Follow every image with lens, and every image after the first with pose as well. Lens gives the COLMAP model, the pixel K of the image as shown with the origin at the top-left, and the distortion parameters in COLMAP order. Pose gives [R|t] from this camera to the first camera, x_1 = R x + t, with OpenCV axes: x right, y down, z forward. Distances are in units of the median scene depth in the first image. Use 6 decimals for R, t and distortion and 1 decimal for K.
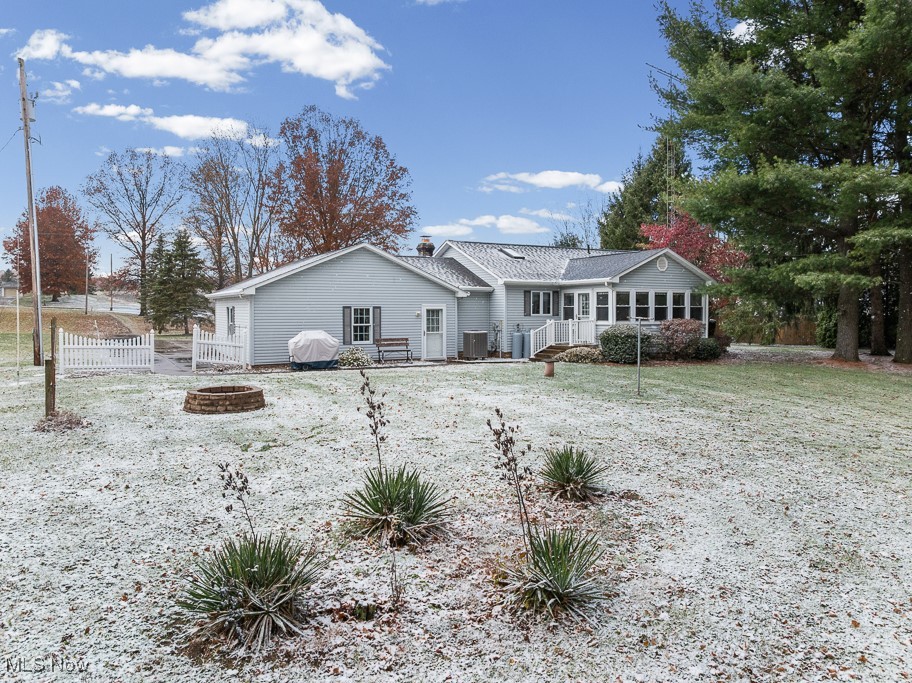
lens RADIAL K [[636.4, 0, 456.0], [0, 636.4, 341.5], [0, 0, 1]] dist [-0.025591, -0.001193]
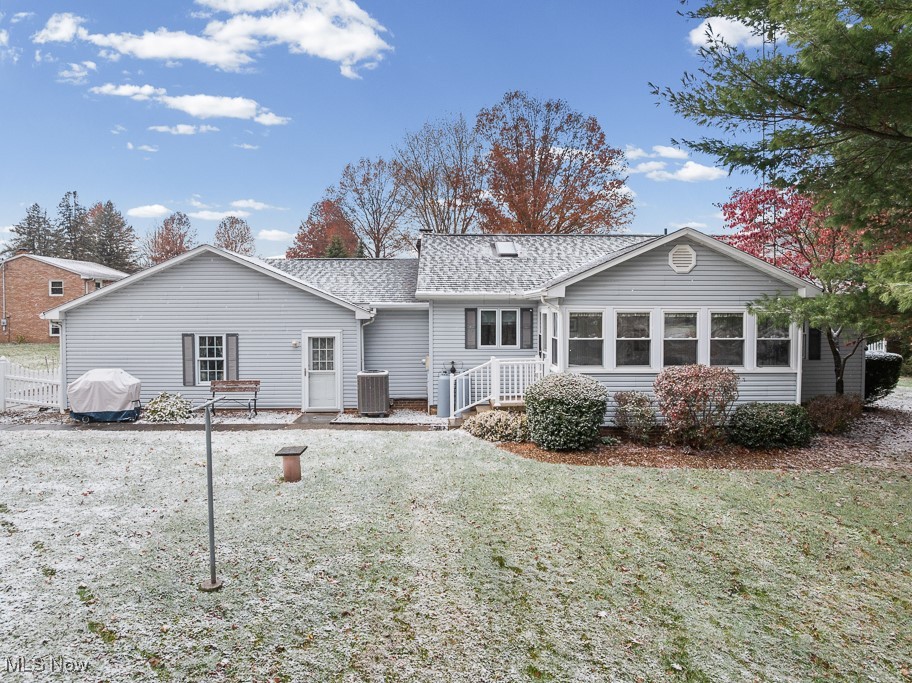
lens RADIAL K [[636.4, 0, 456.0], [0, 636.4, 341.5], [0, 0, 1]] dist [-0.025591, -0.001193]
pose [[0.889100, 0.022856, -0.457142, 0.404241], [-0.021471, 0.999736, 0.008225, -0.054787], [0.457209, 0.002503, 0.889356, 0.459291]]
